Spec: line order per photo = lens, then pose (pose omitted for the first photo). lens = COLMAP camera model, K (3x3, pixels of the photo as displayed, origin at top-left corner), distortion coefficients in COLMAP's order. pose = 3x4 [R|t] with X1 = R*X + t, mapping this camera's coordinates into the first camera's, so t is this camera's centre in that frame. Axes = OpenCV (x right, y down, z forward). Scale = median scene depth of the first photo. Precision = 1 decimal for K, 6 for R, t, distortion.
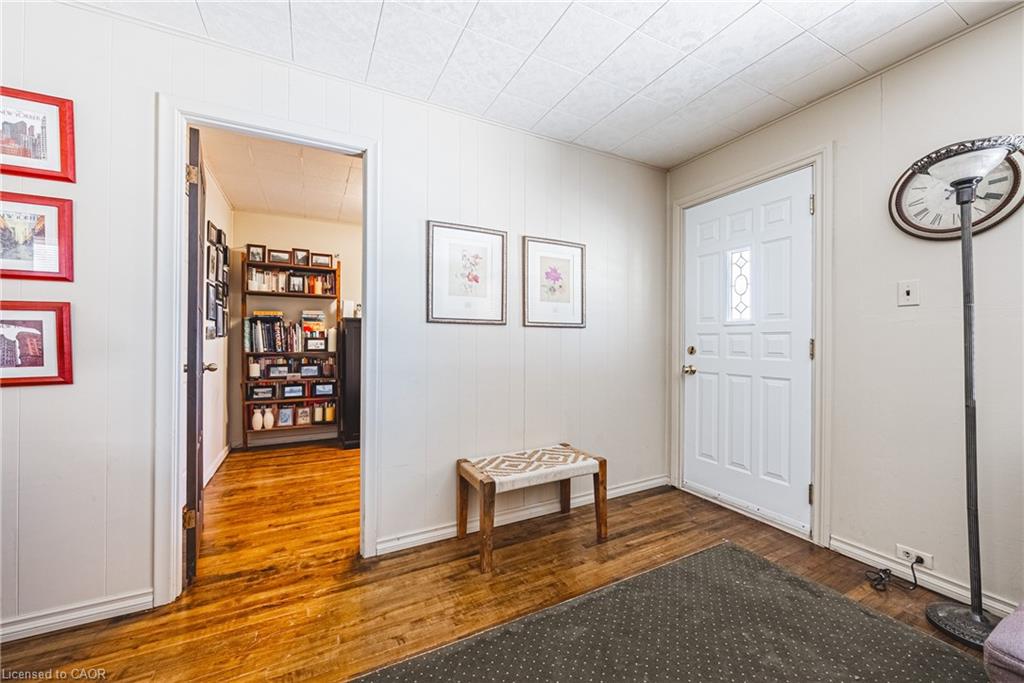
lens RADIAL K [[378.6, 0, 513.3], [0, 378.6, 347.7], [0, 0, 1]] dist [-0.000931, -0.000102]
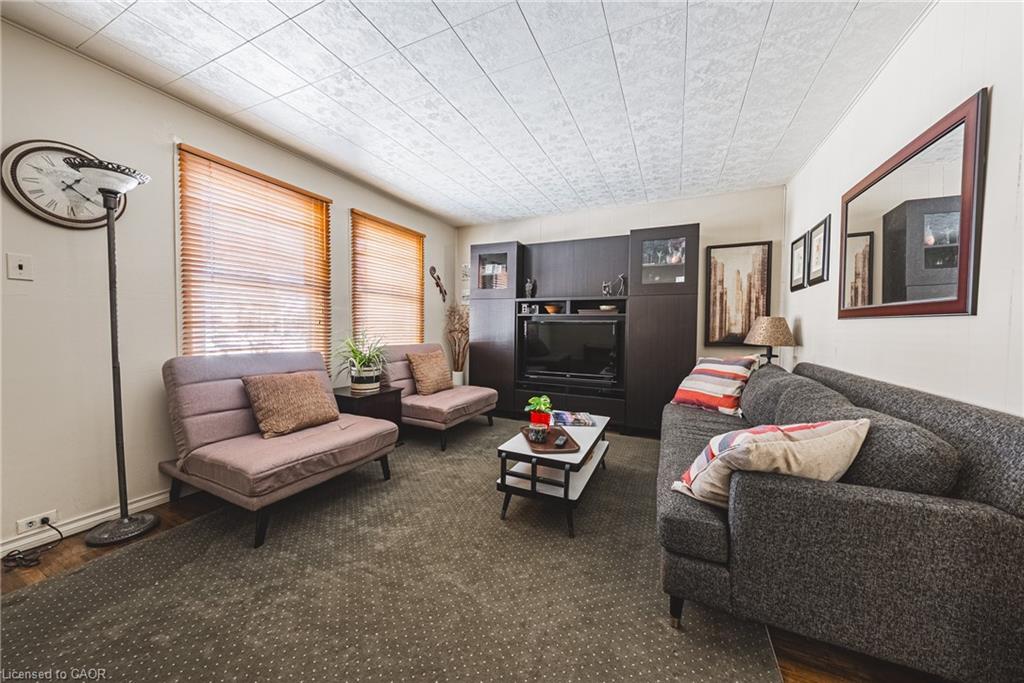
lens RADIAL K [[361.7, 0, 509.7], [0, 361.7, 338.7], [0, 0, 1]] dist [-0.009396, 0.000406]
pose [[-0.544652, -0.033961, 0.837974, -0.494332], [-0.013765, 0.999407, 0.031556, -0.002463], [-0.838549, 0.005652, -0.544797, 0.473102]]
